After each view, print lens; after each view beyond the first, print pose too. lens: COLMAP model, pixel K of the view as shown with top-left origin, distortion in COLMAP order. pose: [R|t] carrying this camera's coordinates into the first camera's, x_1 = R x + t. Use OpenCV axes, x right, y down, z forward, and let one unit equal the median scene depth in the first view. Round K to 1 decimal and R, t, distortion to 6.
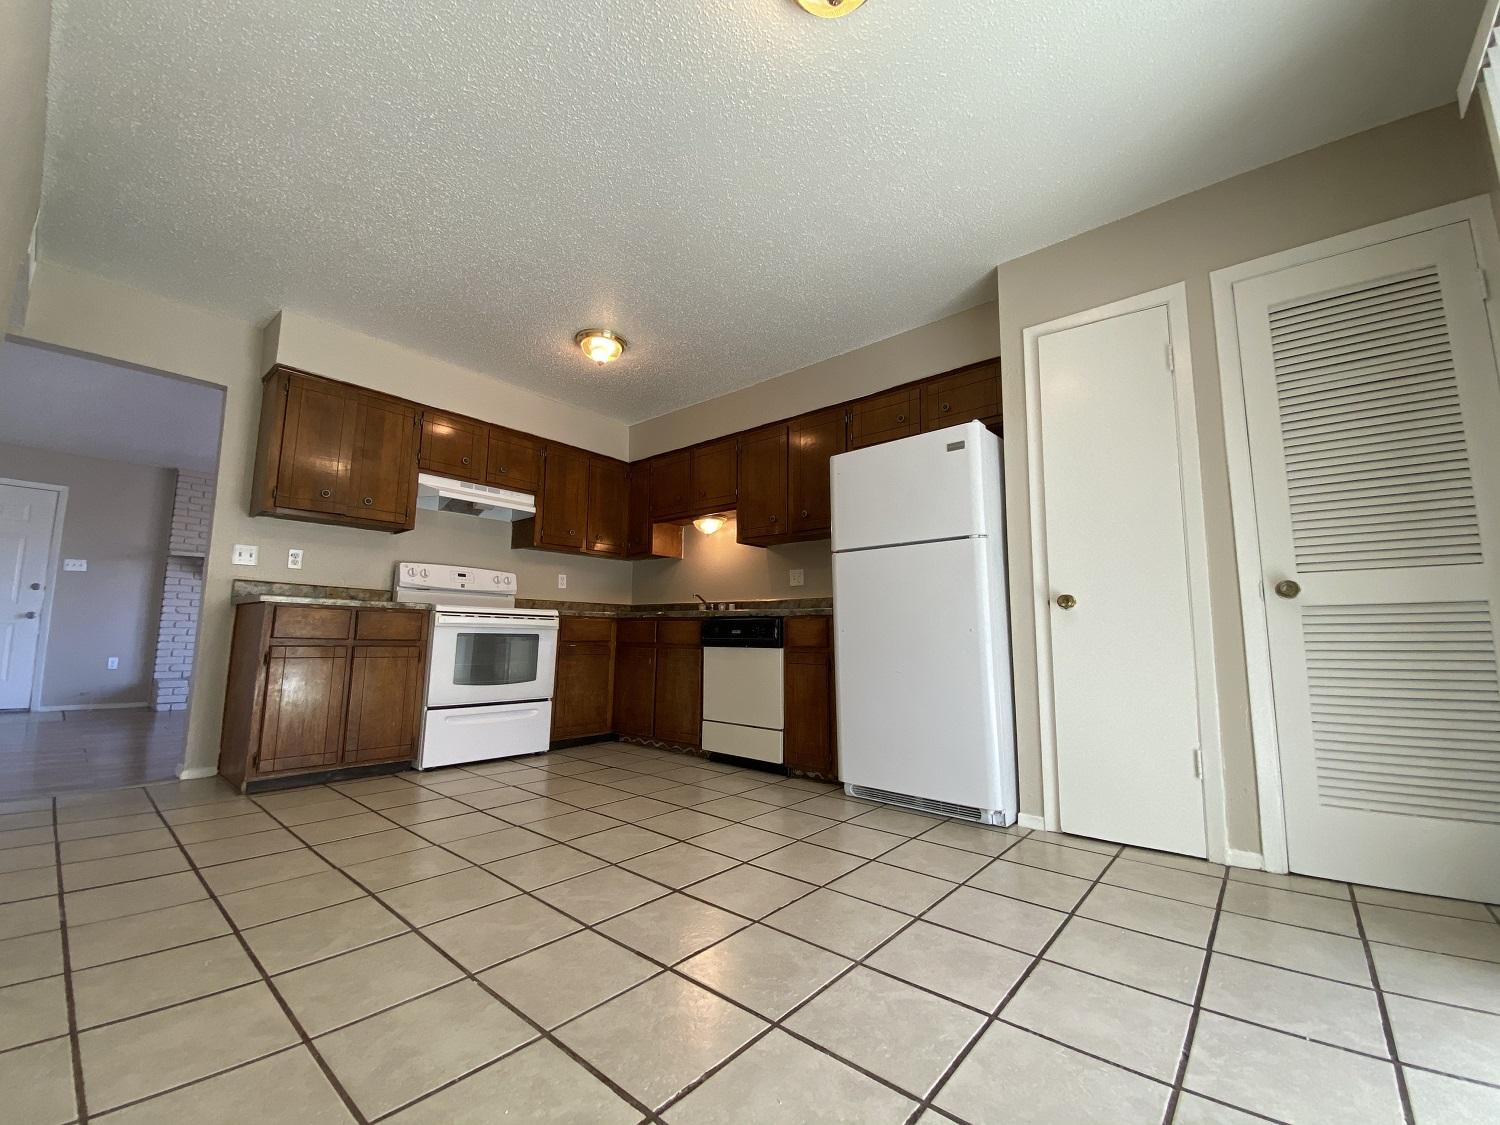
lens RADIAL K [[609.4, 0, 751.9], [0, 609.4, 561.1], [0, 0, 1]] dist [0.032052, -0.036706]
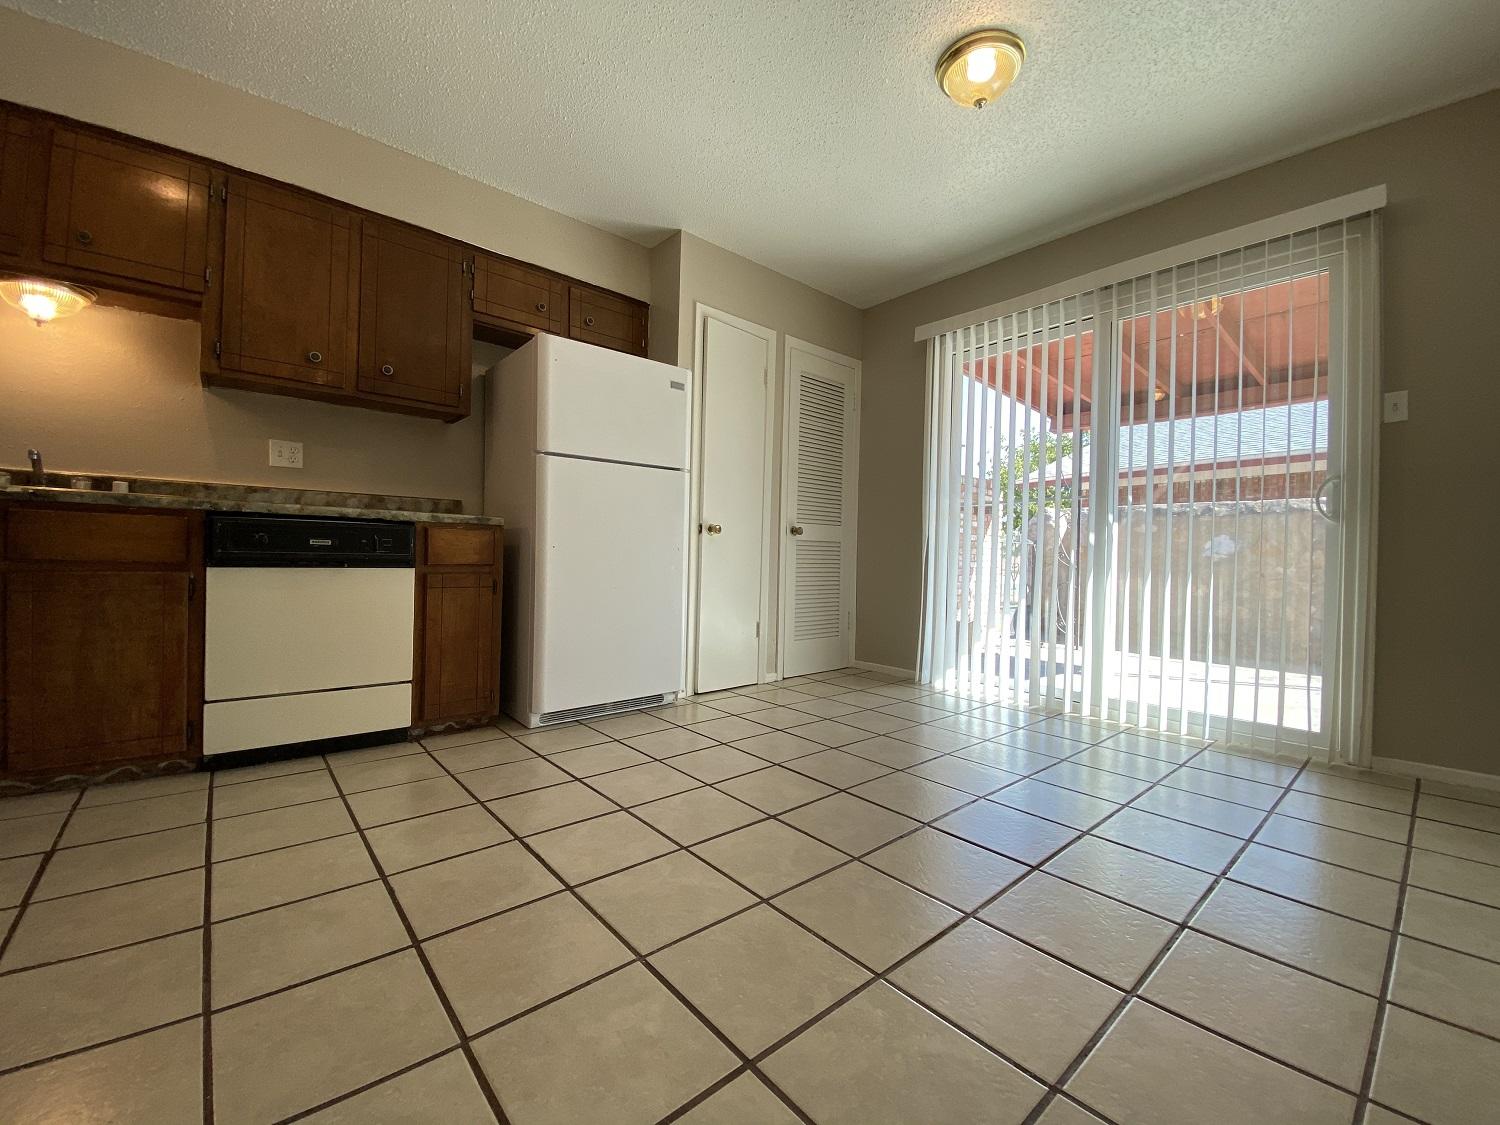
lens RADIAL K [[609.4, 0, 751.9], [0, 609.4, 561.1], [0, 0, 1]] dist [0.032052, -0.036706]
pose [[0.136788, -0.017717, 0.990442, -0.651083], [-0.145887, 0.988578, 0.037832, 0.057101], [-0.979799, -0.149668, 0.132641, 0.572821]]
